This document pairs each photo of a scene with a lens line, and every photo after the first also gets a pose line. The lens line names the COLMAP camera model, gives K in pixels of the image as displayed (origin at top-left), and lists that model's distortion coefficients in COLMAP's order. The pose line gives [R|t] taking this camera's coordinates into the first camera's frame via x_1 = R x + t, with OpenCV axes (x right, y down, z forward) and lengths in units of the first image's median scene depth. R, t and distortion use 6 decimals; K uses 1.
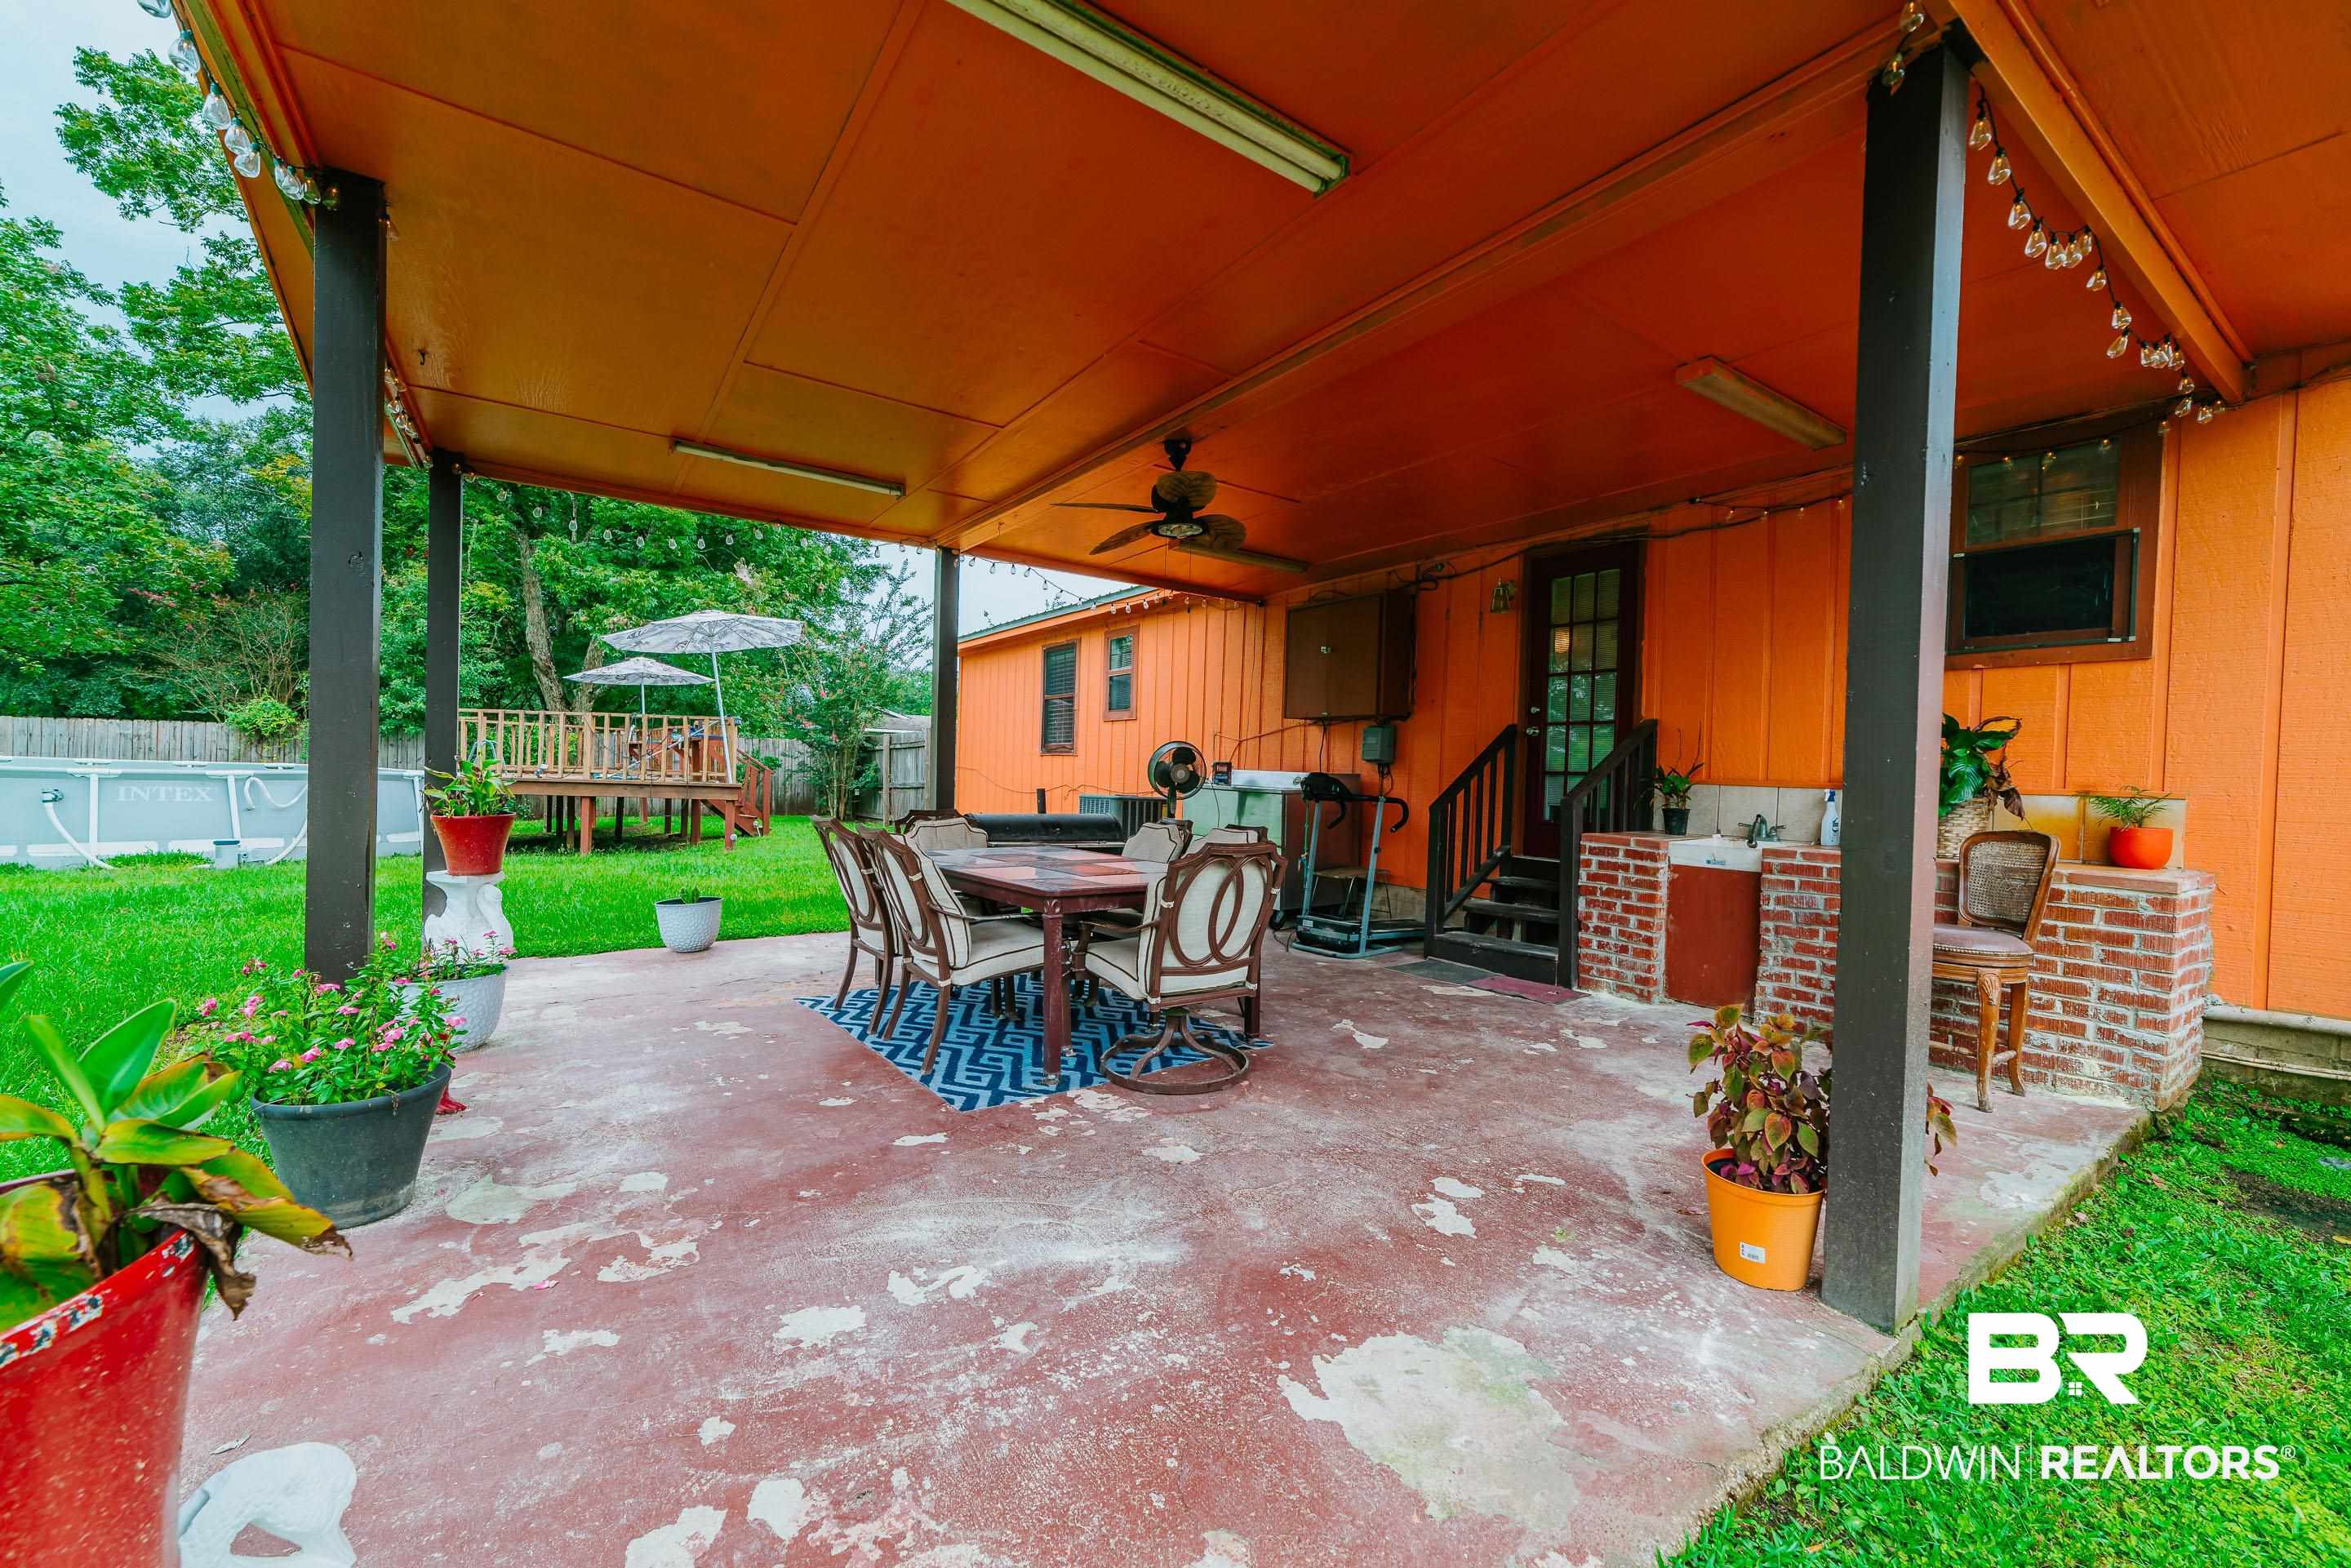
lens RADIAL K [[919.3, 0, 1185.0], [0, 919.3, 789.8], [0, 0, 1]] dist [-0.002810, 0.001895]
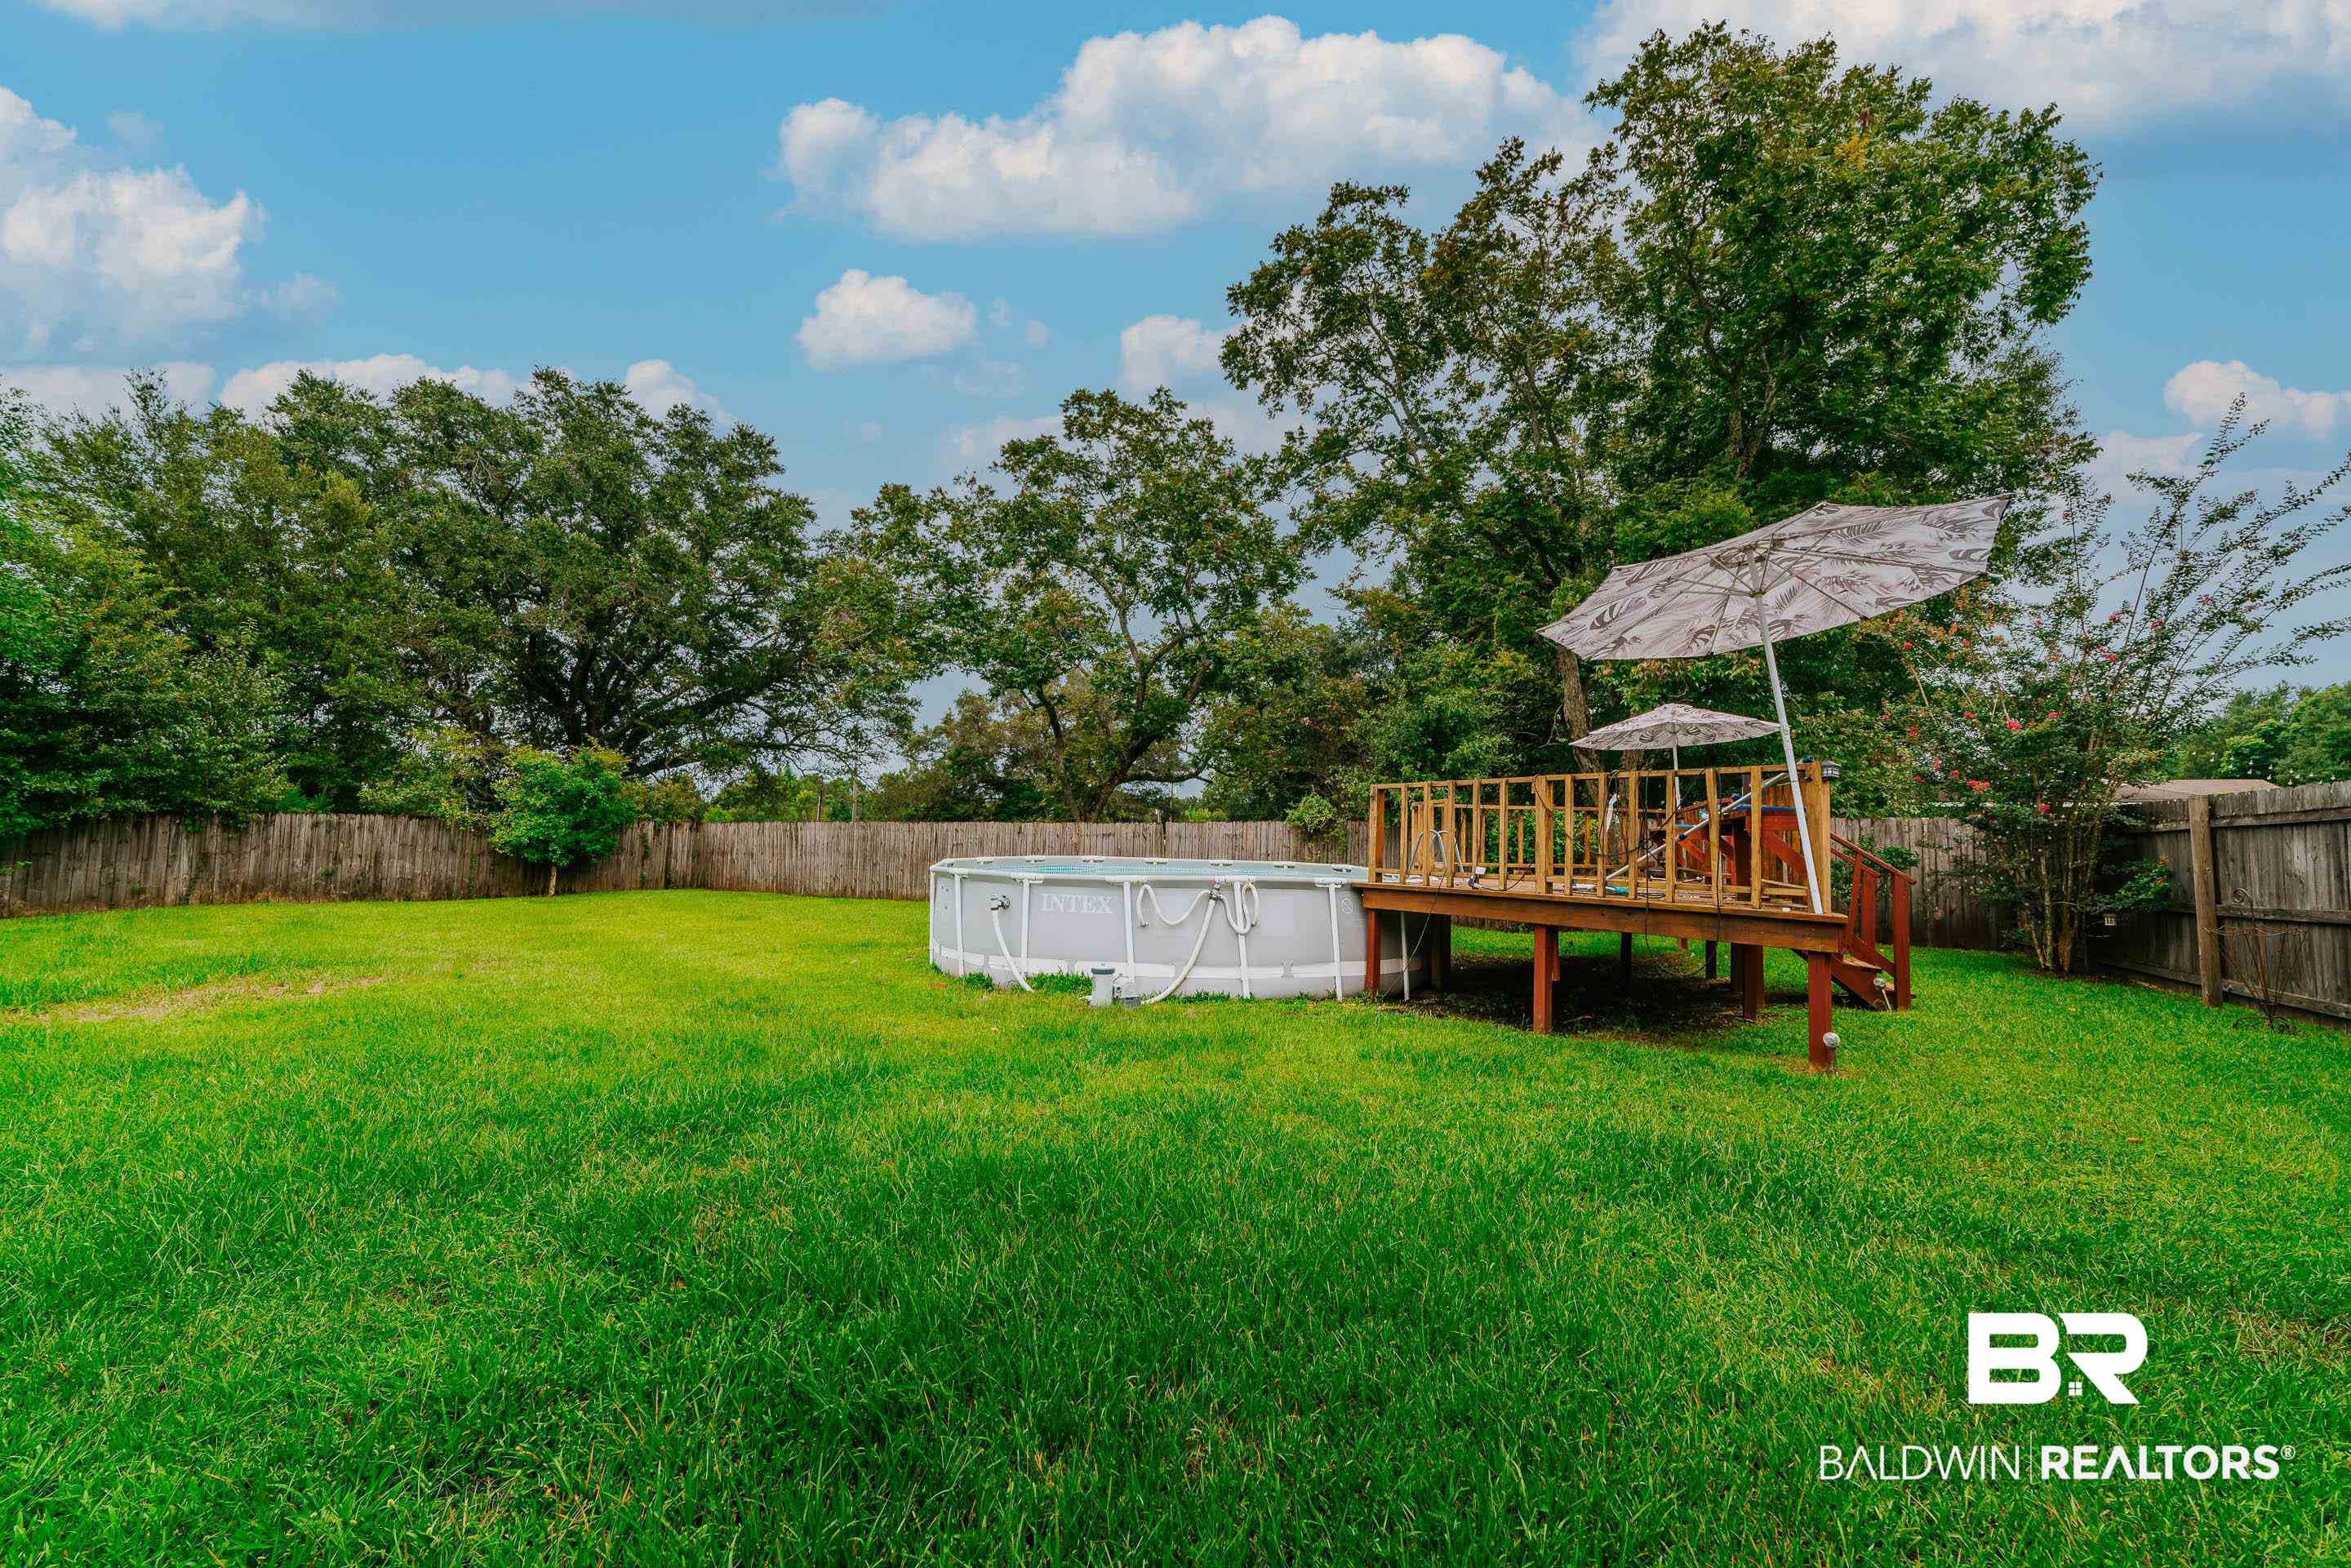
lens RADIAL K [[919.3, 0, 1174.6], [0, 919.3, 780.6], [0, 0, 1]] dist [-0.002810, 0.001895]
pose [[0.474993, -0.074092, -0.876865, -0.182744], [-0.020846, 0.995222, -0.095385, -0.015996], [0.879743, 0.063586, 0.471179, 0.378265]]
